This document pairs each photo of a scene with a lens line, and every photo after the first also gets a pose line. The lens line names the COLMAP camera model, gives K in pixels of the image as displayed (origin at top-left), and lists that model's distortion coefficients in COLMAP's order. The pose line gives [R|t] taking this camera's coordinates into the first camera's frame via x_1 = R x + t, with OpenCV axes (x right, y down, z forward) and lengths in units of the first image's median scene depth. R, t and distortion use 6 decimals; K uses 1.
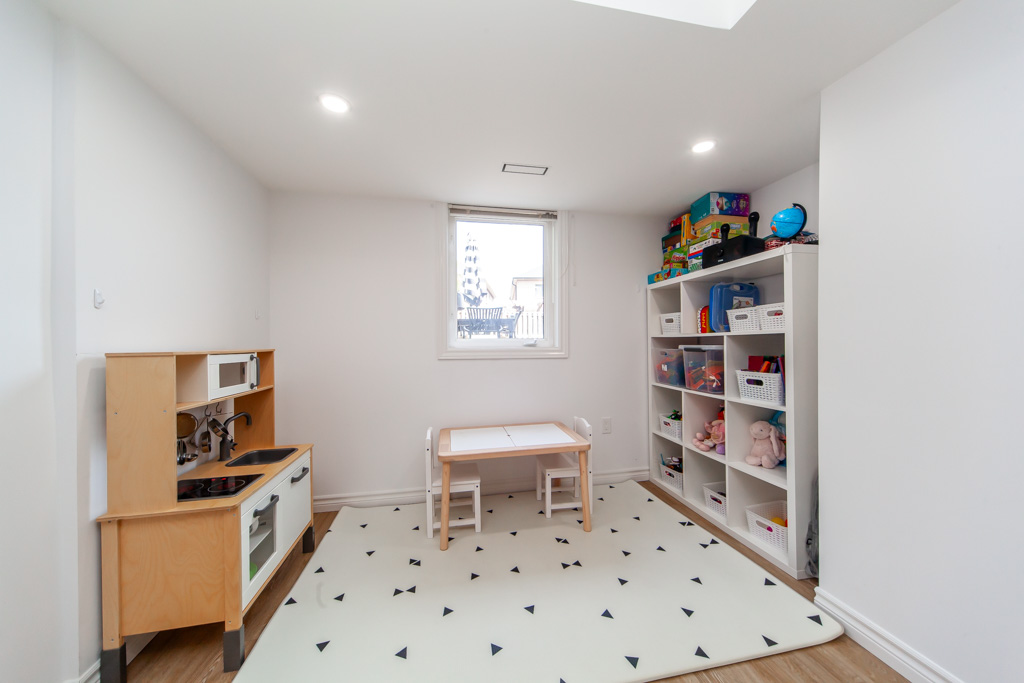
lens RADIAL K [[346.9, 0, 506.8], [0, 346.9, 344.0], [0, 0, 1]] dist [0.002268, 0.000335]
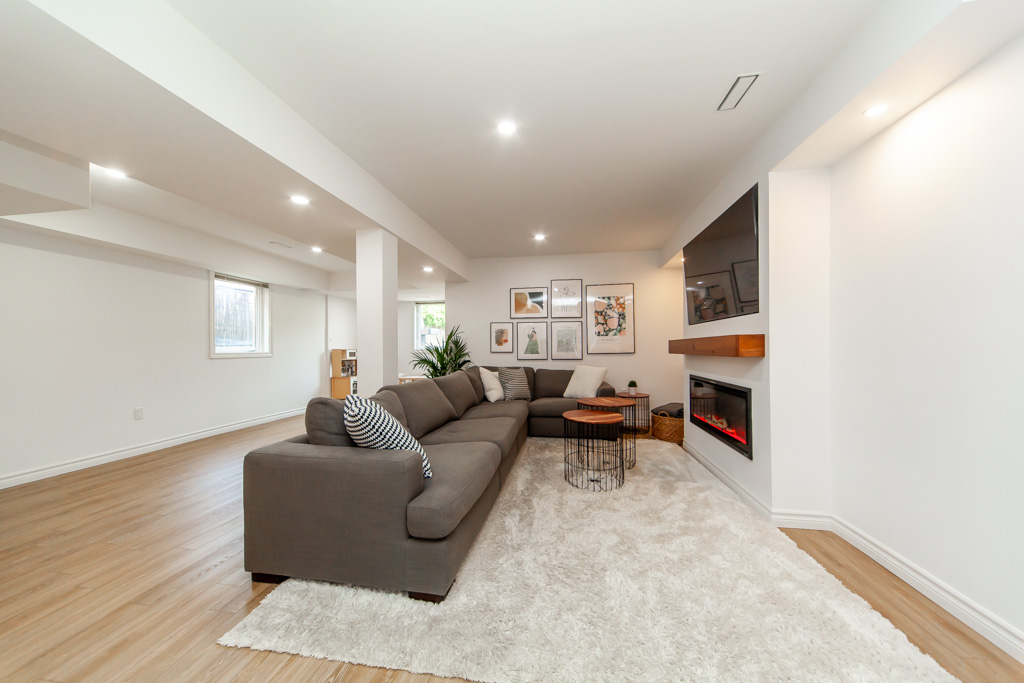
lens RADIAL K [[346.9, 0, 509.5], [0, 346.9, 344.9], [0, 0, 1]] dist [0.002268, 0.000335]
pose [[0.935088, -0.003439, -0.354399, 2.717145], [-0.000286, 0.999945, -0.010457, 0.010523], [0.354415, 0.009879, 0.935036, -2.492654]]
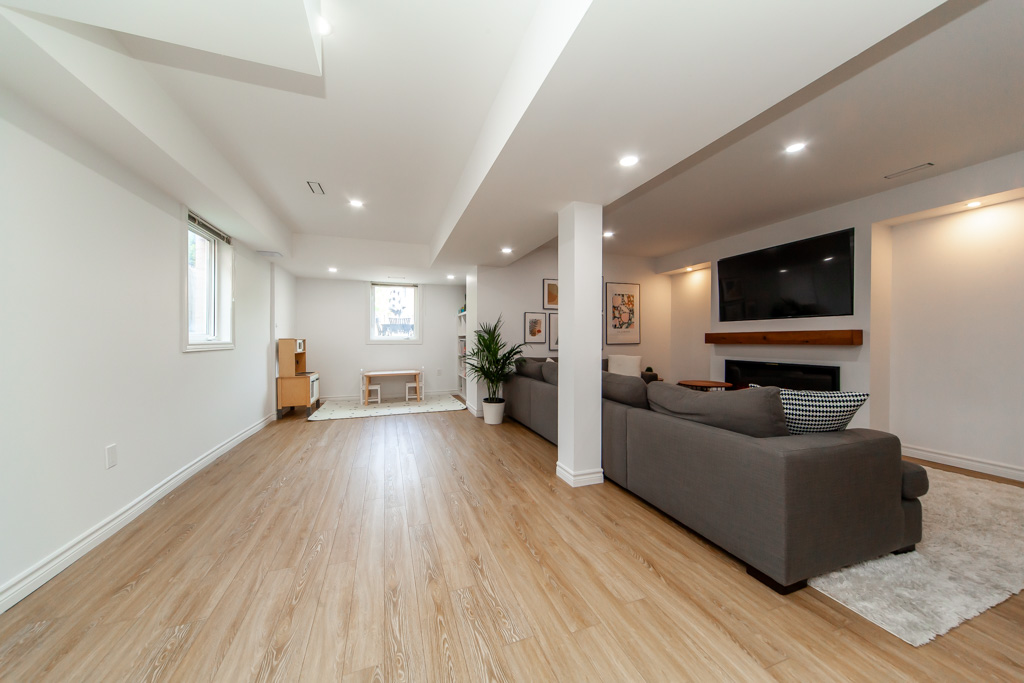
lens RADIAL K [[346.9, 0, 506.0], [0, 346.9, 339.4], [0, 0, 1]] dist [0.002268, 0.000335]
pose [[0.989875, 0.005745, 0.141824, 0.715592], [-0.004930, 0.999969, -0.006097, 0.034840], [-0.141855, 0.005336, 0.989873, -2.603827]]
